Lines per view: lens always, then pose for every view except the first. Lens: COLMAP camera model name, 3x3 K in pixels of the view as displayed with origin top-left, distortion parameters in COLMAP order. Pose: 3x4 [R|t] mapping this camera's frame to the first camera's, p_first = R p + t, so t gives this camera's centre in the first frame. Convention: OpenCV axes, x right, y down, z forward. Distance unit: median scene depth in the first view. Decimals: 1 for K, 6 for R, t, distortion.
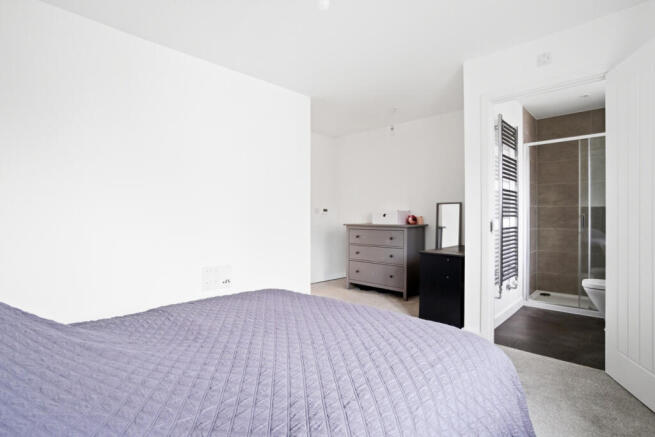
lens RADIAL K [[320.8, 0, 327.5], [0, 320.8, 218.5], [0, 0, 1]] dist [-0.019336, -0.000118]
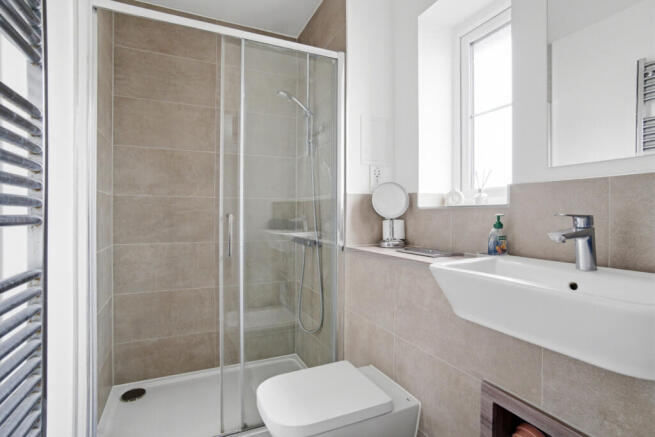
lens RADIAL K [[320.8, 0, 327.5], [0, 320.8, 218.5], [0, 0, 1]] dist [-0.019336, -0.000118]
pose [[0.351764, -0.006330, 0.936067, 0.373374], [-0.001771, 0.999971, 0.007427, -0.009564], [-0.936087, -0.004271, 0.351743, 0.599121]]
